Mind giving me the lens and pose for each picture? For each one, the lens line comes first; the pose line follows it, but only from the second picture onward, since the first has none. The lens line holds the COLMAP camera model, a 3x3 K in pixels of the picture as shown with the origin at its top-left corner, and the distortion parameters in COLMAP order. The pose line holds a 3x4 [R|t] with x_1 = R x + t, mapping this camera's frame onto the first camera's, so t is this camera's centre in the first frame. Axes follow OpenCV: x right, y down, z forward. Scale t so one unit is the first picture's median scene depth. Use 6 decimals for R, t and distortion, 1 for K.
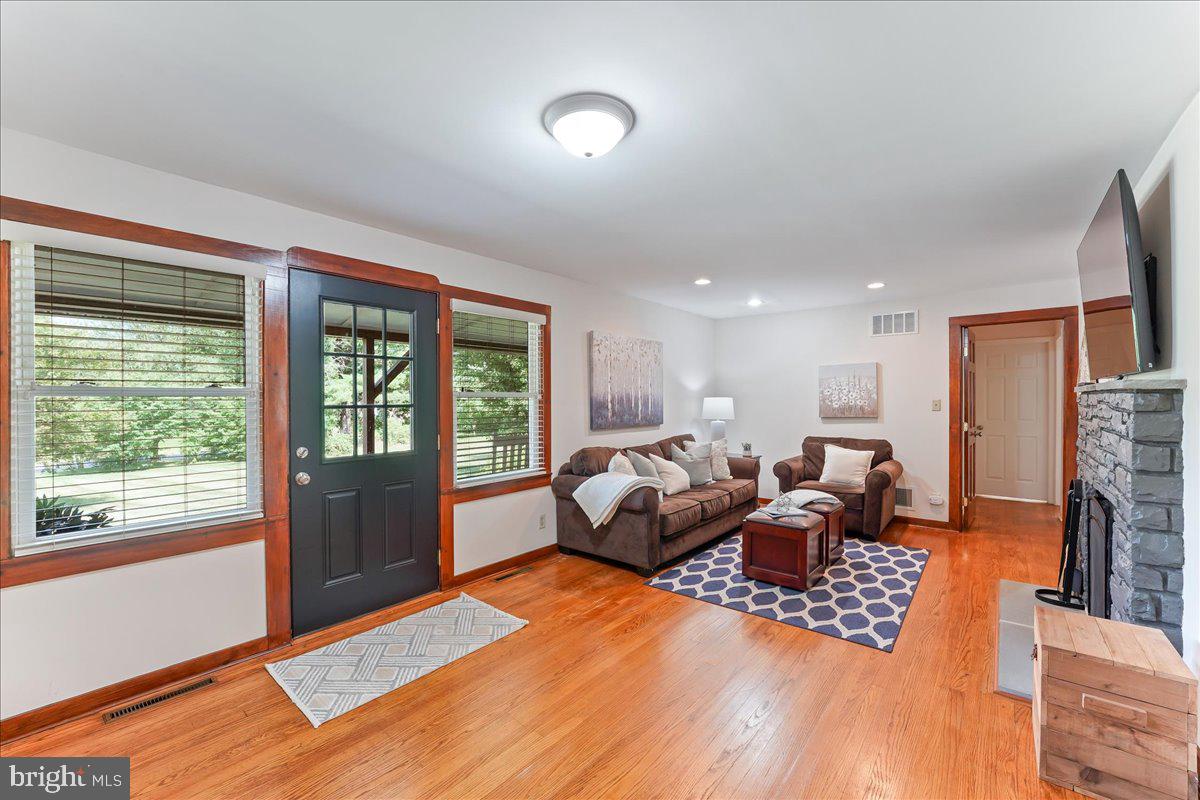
lens RADIAL K [[490.0, 0, 592.7], [0, 490.0, 398.0], [0, 0, 1]] dist [-0.017407, -0.000054]
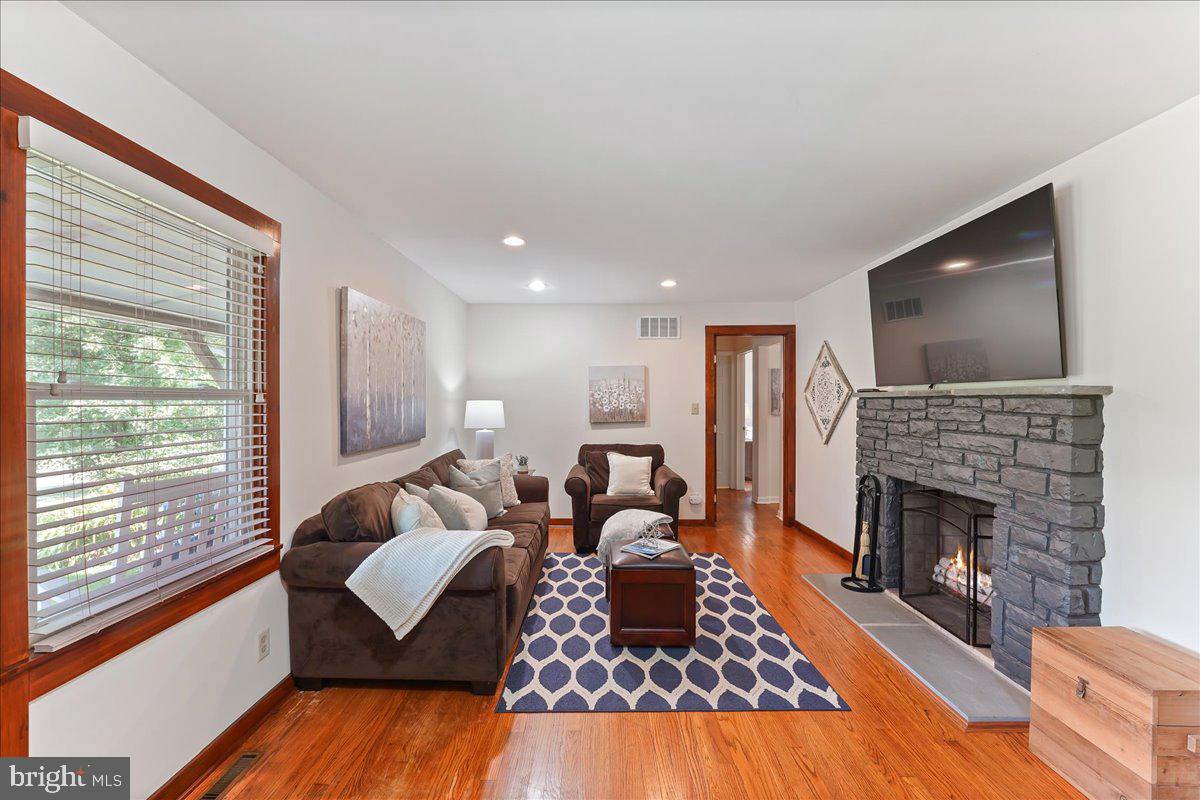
lens RADIAL K [[490.0, 0, 592.7], [0, 490.0, 398.0], [0, 0, 1]] dist [-0.017407, -0.000054]
pose [[0.774175, 0.006877, 0.632934, -0.158621], [-0.003259, 0.999971, -0.006878, -0.000390], [-0.632963, 0.003262, 0.774175, 0.398836]]
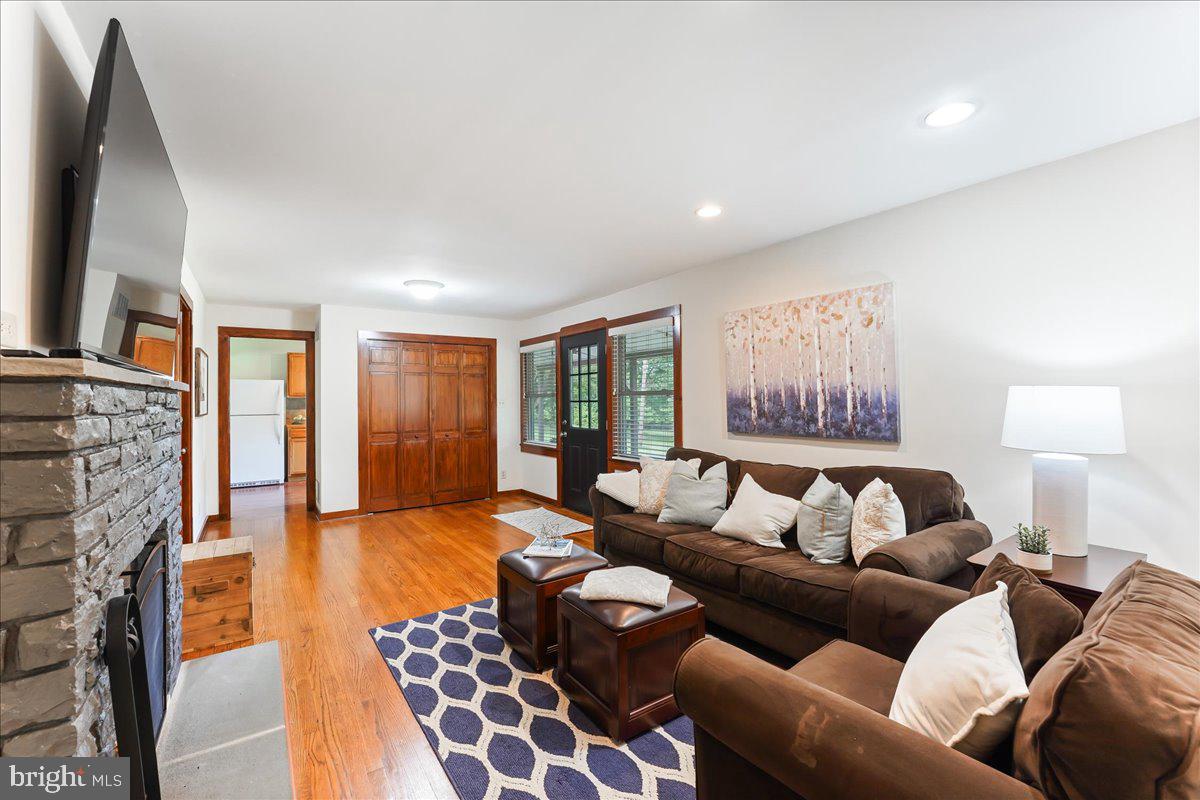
lens RADIAL K [[490.0, 0, 592.7], [0, 490.0, 398.0], [0, 0, 1]] dist [-0.017407, -0.000054]
pose [[-0.262698, 0.002036, -0.964876, 0.963499], [0.012712, 0.999918, -0.001351, 0.005809], [0.964794, -0.012620, -0.262703, 1.115668]]
